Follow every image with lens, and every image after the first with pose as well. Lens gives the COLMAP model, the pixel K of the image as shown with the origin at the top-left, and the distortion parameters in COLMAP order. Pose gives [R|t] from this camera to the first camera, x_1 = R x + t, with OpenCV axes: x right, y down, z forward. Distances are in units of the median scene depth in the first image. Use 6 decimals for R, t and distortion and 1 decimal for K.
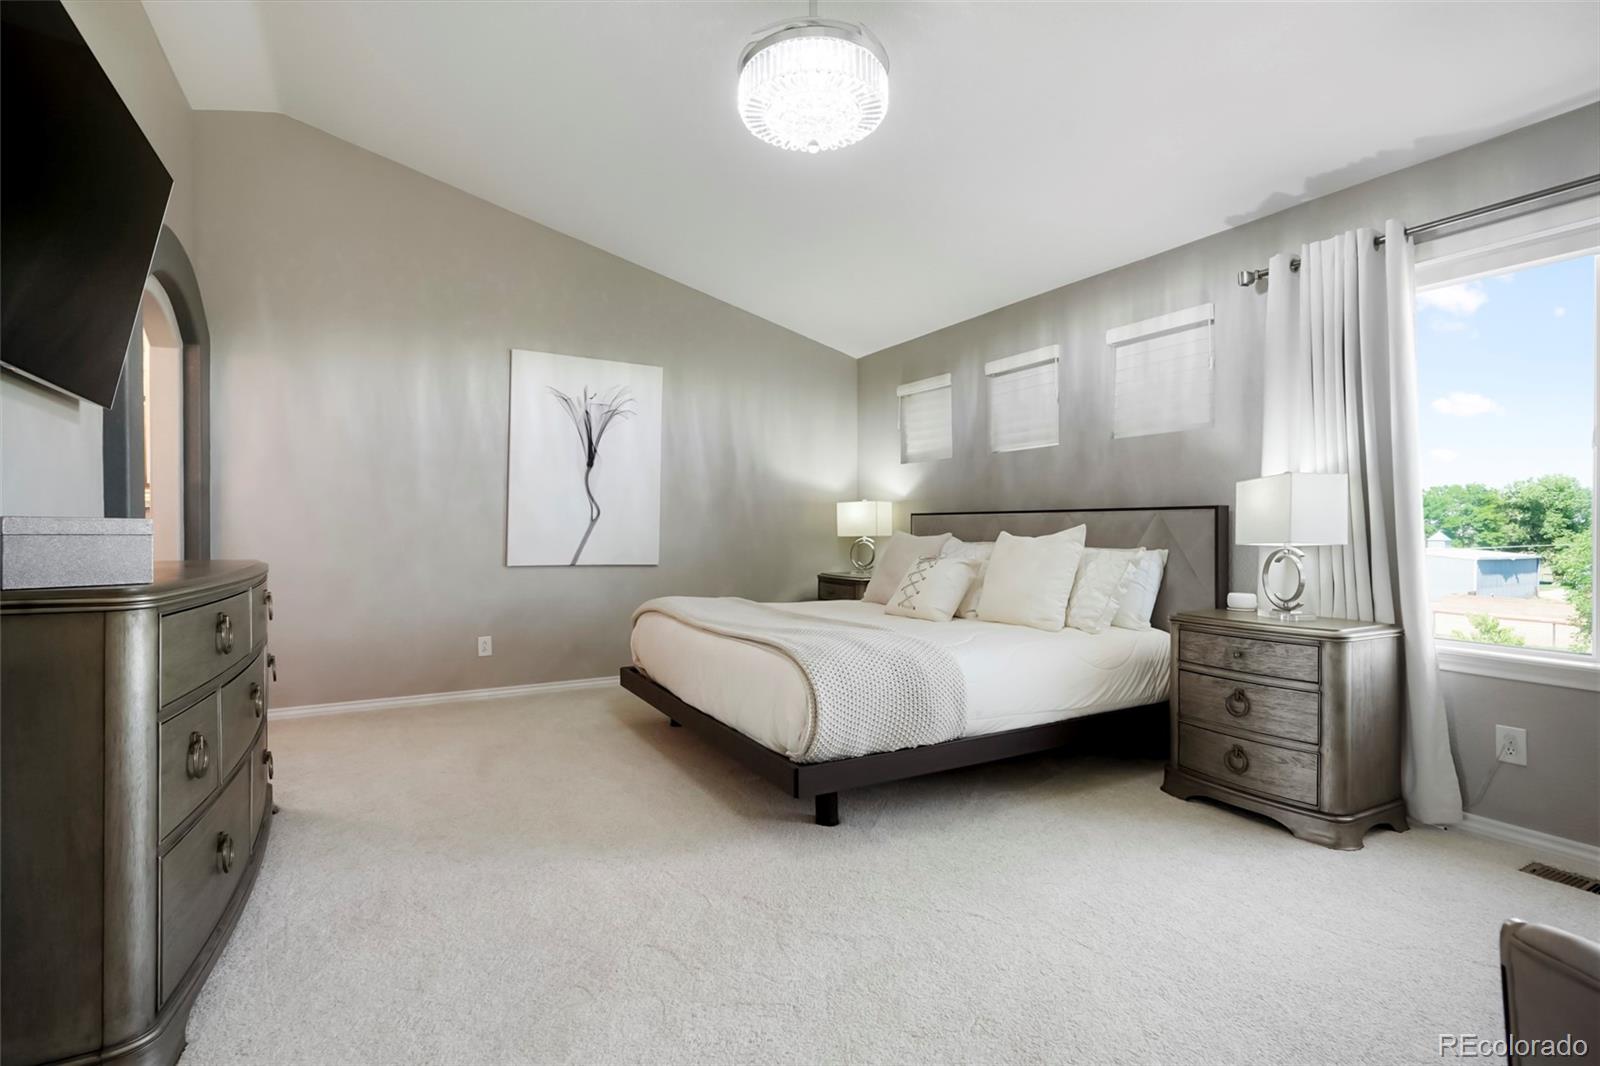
lens RADIAL K [[780.8, 0, 798.1], [0, 780.8, 526.9], [0, 0, 1]] dist [-0.004020, 0.000978]
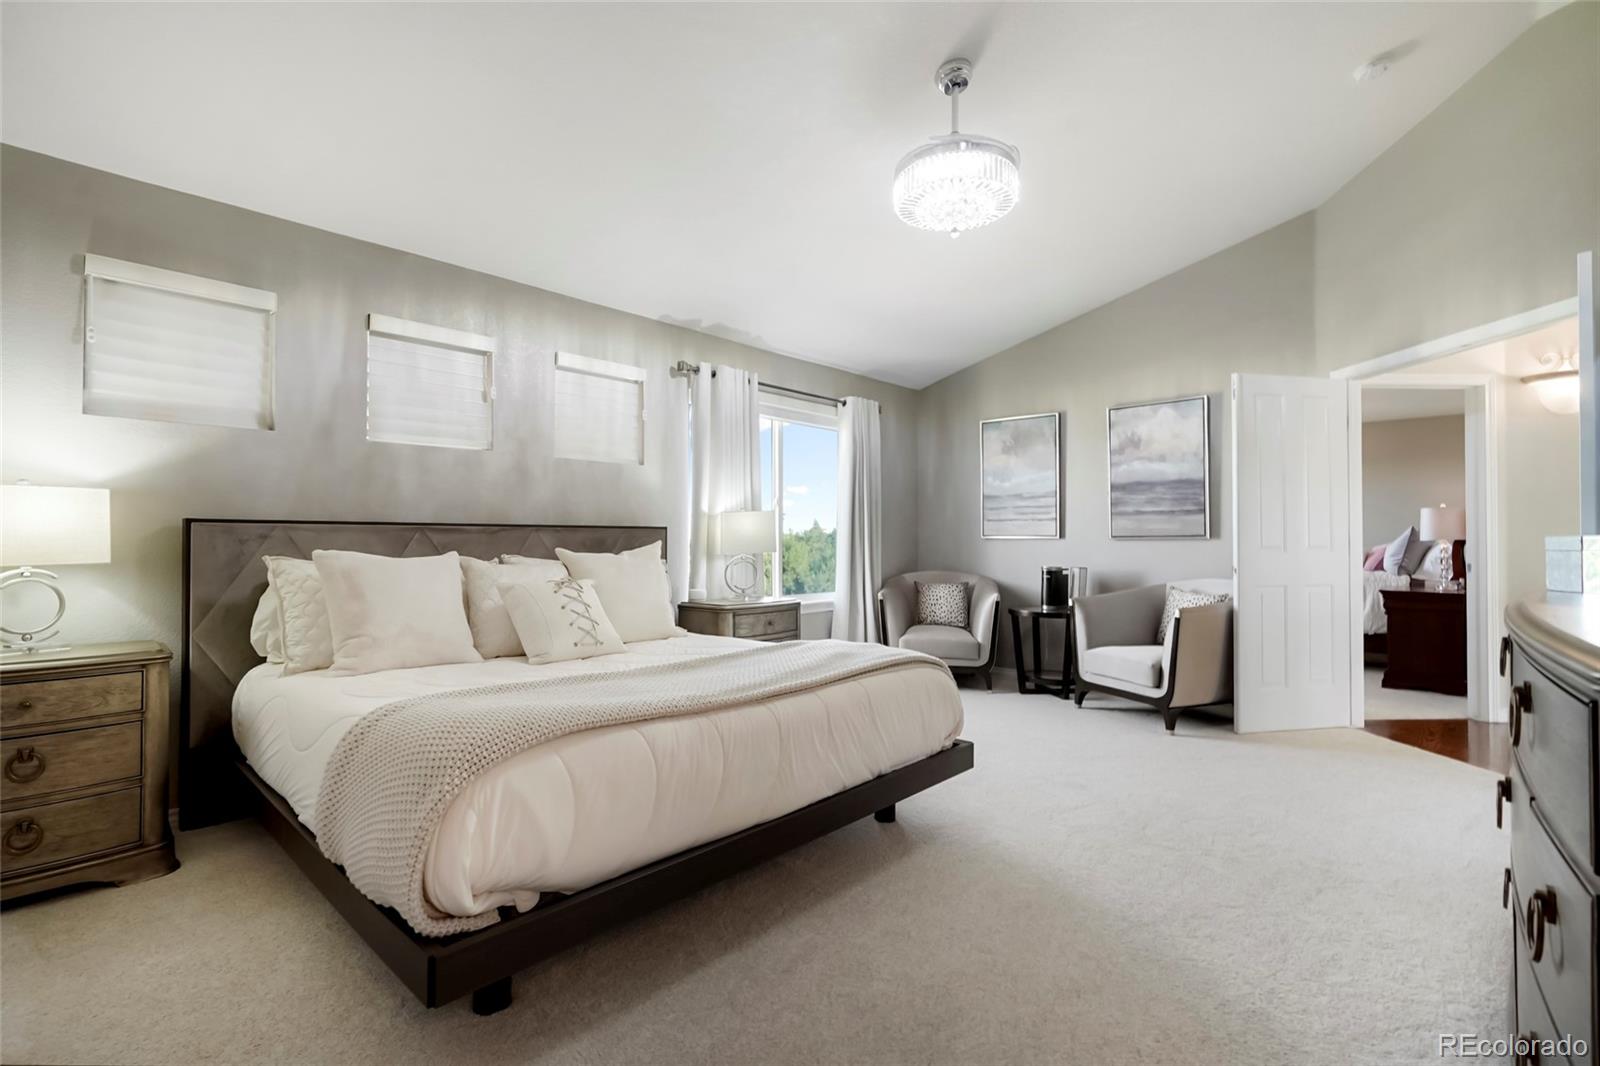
lens RADIAL K [[738.2, 0, 801.4], [0, 738.2, 529.8], [0, 0, 1]] dist [-0.003823, -0.000357]
pose [[-0.323197, 0.006742, 0.946308, -0.629983], [-0.009251, 0.999904, -0.010283, -0.009262], [-0.946287, -0.012078, -0.323104, 1.015235]]
